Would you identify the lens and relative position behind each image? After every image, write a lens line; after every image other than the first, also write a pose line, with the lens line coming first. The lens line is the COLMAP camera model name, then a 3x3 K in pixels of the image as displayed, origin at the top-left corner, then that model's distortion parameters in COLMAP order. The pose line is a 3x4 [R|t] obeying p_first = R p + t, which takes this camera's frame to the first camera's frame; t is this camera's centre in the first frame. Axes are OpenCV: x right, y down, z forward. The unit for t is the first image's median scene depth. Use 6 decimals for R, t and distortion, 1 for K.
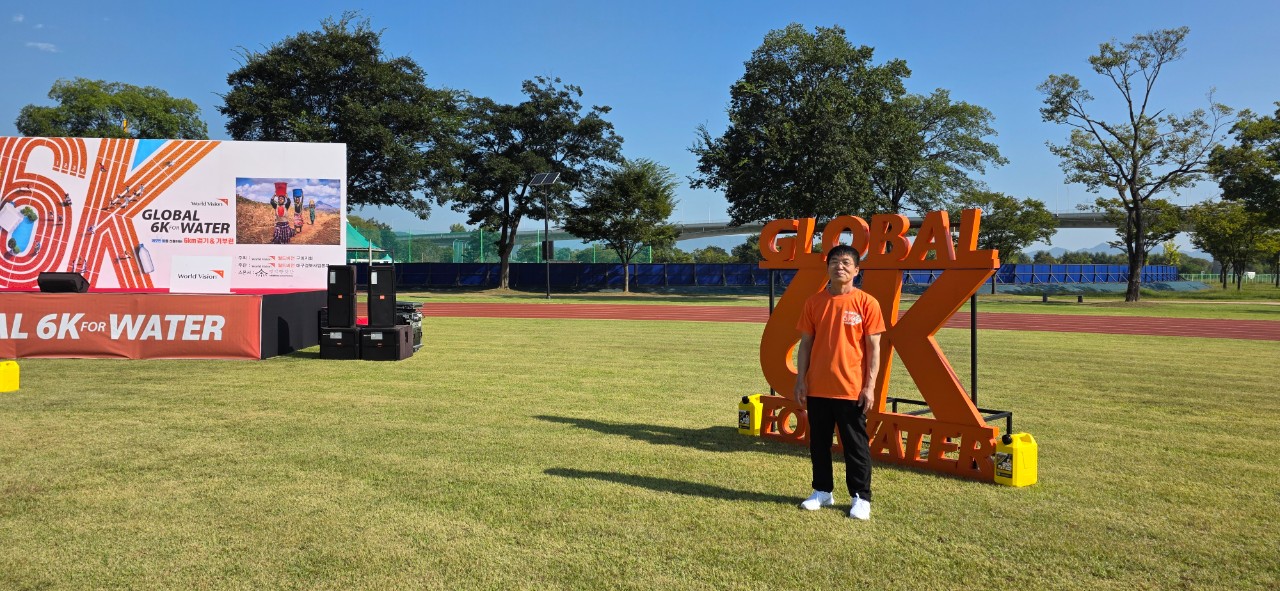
lens RADIAL K [[855.1, 0, 639.9], [0, 855.1, 287.8], [0, 0, 1]] dist [0.069192, -0.066222]
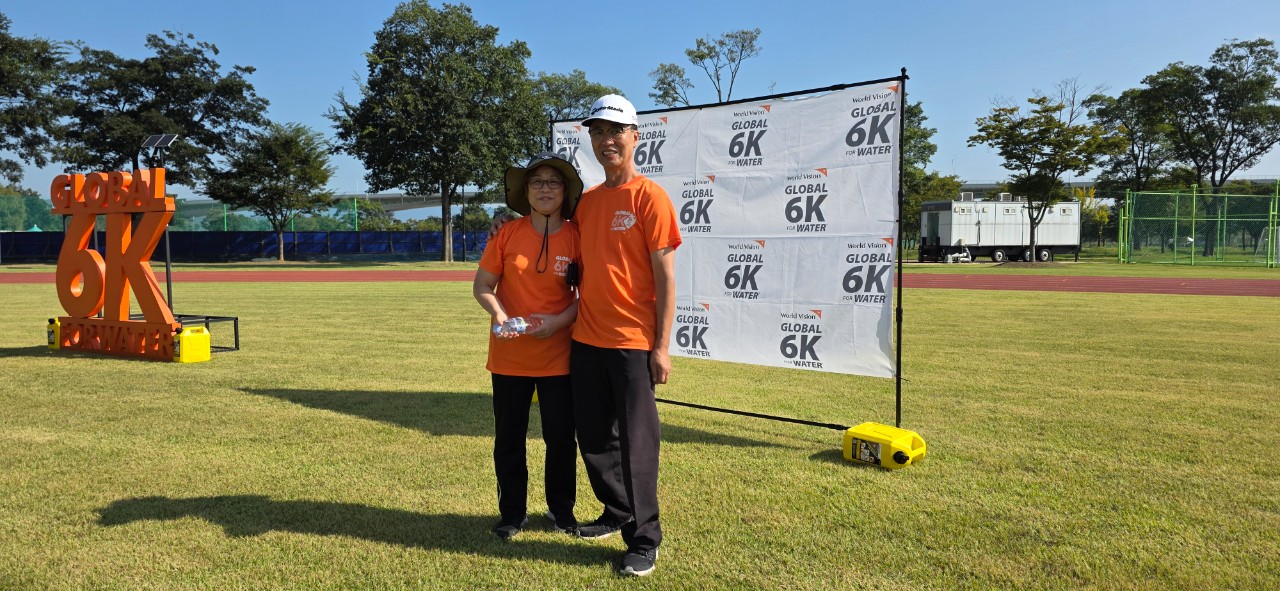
lens RADIAL K [[858.8, 0, 637.8], [0, 858.8, 292.4], [0, 0, 1]] dist [0.057134, -0.055286]
pose [[0.954520, -0.025572, 0.297047, 0.237678], [0.014091, 0.999071, 0.040728, 0.020928], [-0.297812, -0.034690, 0.953994, -0.195176]]
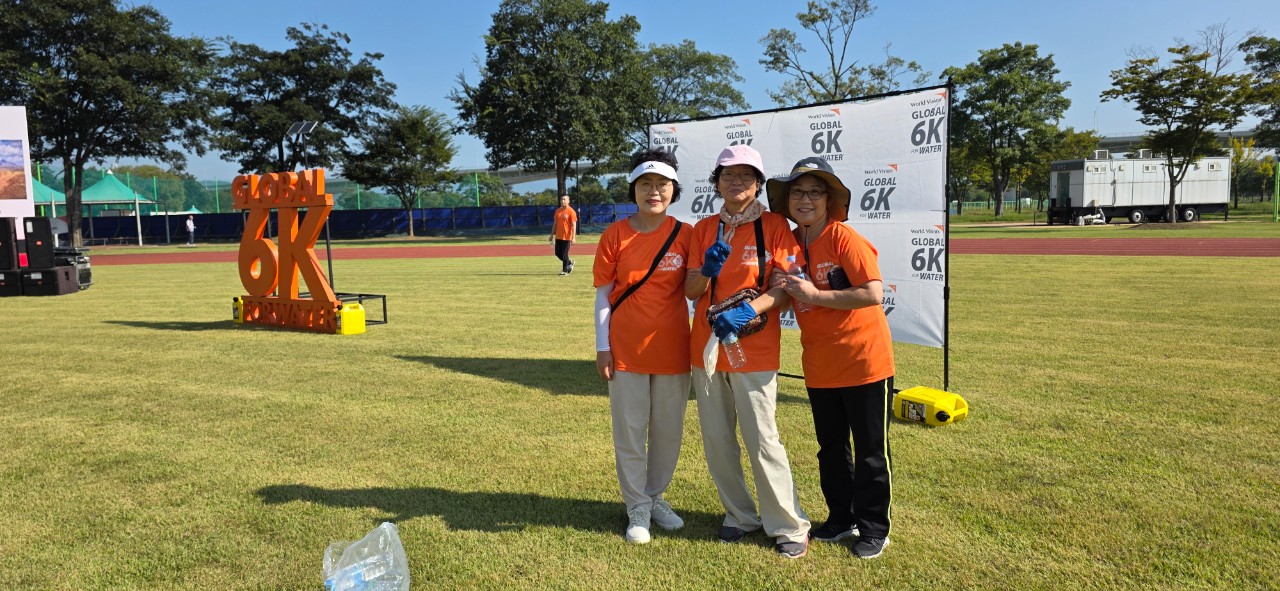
lens RADIAL K [[862.8, 0, 634.6], [0, 862.8, 299.0], [0, 0, 1]] dist [0.050732, -0.047547]
pose [[0.985661, -0.047487, 0.161920, 0.235684], [0.034544, 0.996047, 0.081836, 0.013213], [-0.165166, -0.075069, 0.983405, -0.247415]]
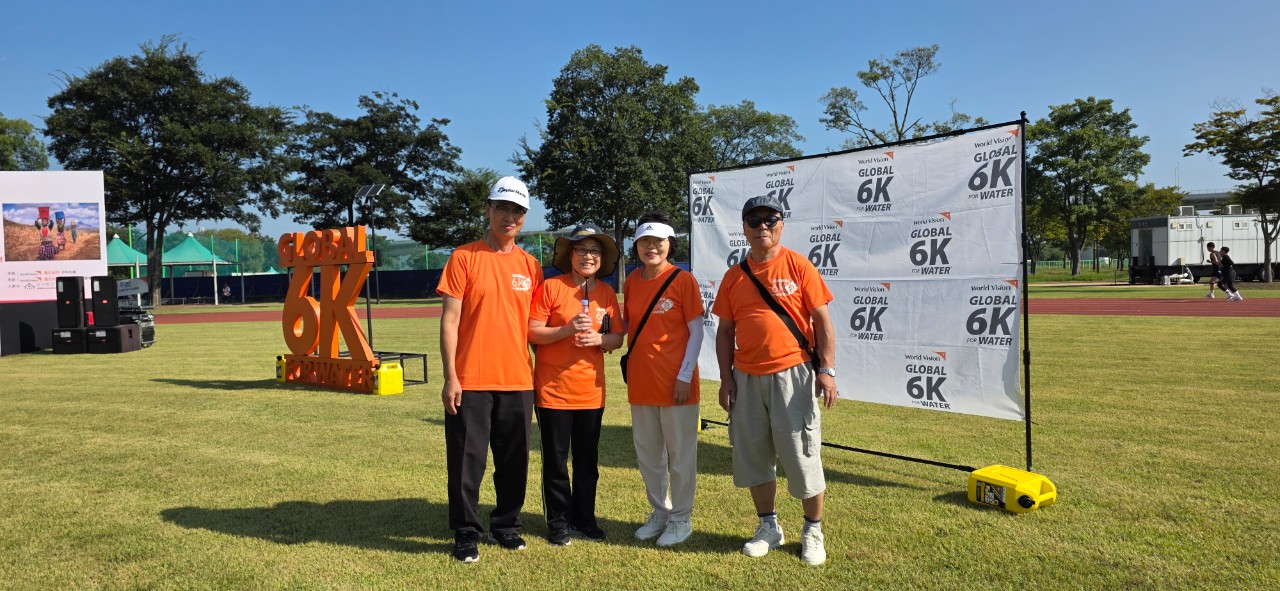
lens RADIAL K [[859.9, 0, 627.4], [0, 859.9, 302.1], [0, 0, 1]] dist [0.062882, -0.060693]
pose [[0.995665, -0.035491, 0.085972, 0.249340], [0.034442, 0.999313, 0.013653, 0.015174], [-0.086397, -0.010633, 0.996204, -0.219703]]
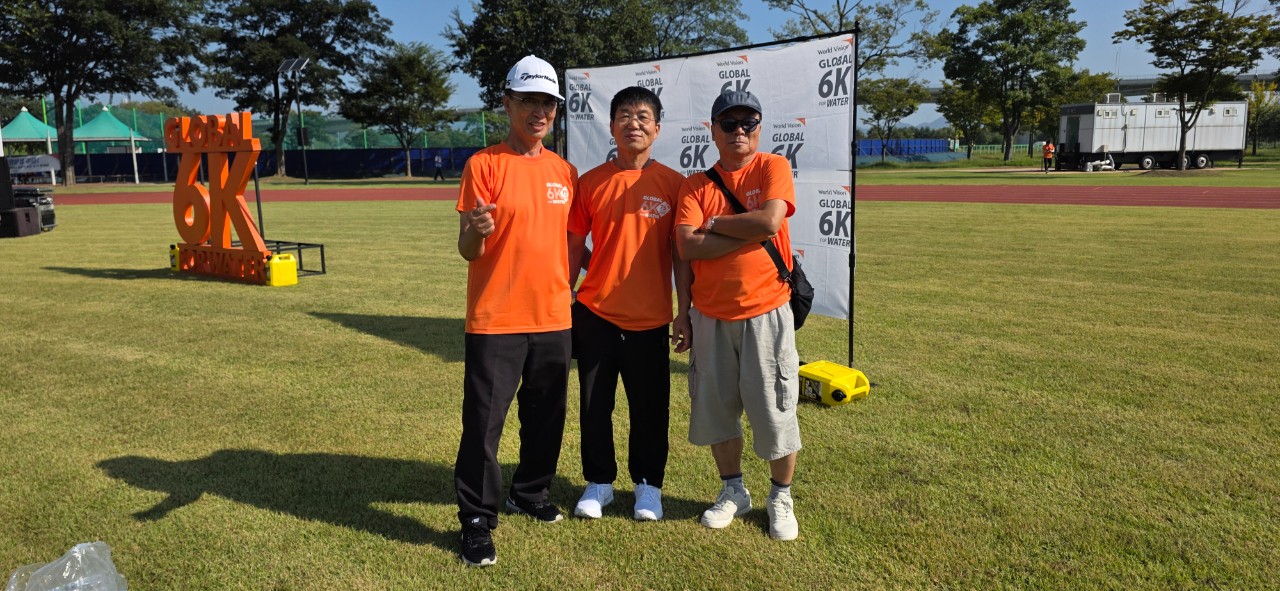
lens RADIAL K [[864.0, 0, 630.8], [0, 864.0, 285.5], [0, 0, 1]] dist [0.046704, -0.043777]
pose [[0.988683, -0.045188, 0.143054, 0.281879], [0.025997, 0.990737, 0.133282, 0.008783], [-0.147752, -0.128054, 0.980699, -0.230053]]
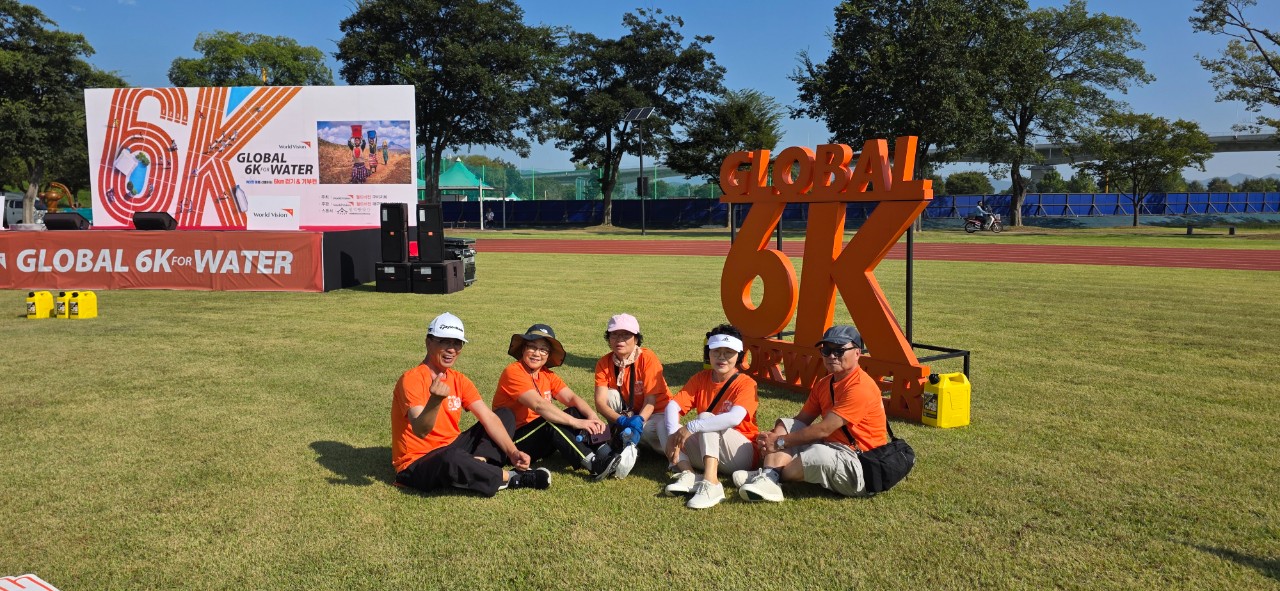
lens RADIAL K [[853.8, 0, 624.4], [0, 853.8, 287.7], [0, 0, 1]] dist [0.086709, -0.102328]
pose [[0.986641, 0.005077, -0.162828, 0.078993], [0.007110, 0.997220, 0.074175, 0.000470], [0.162752, -0.074342, 0.983862, 0.004286]]
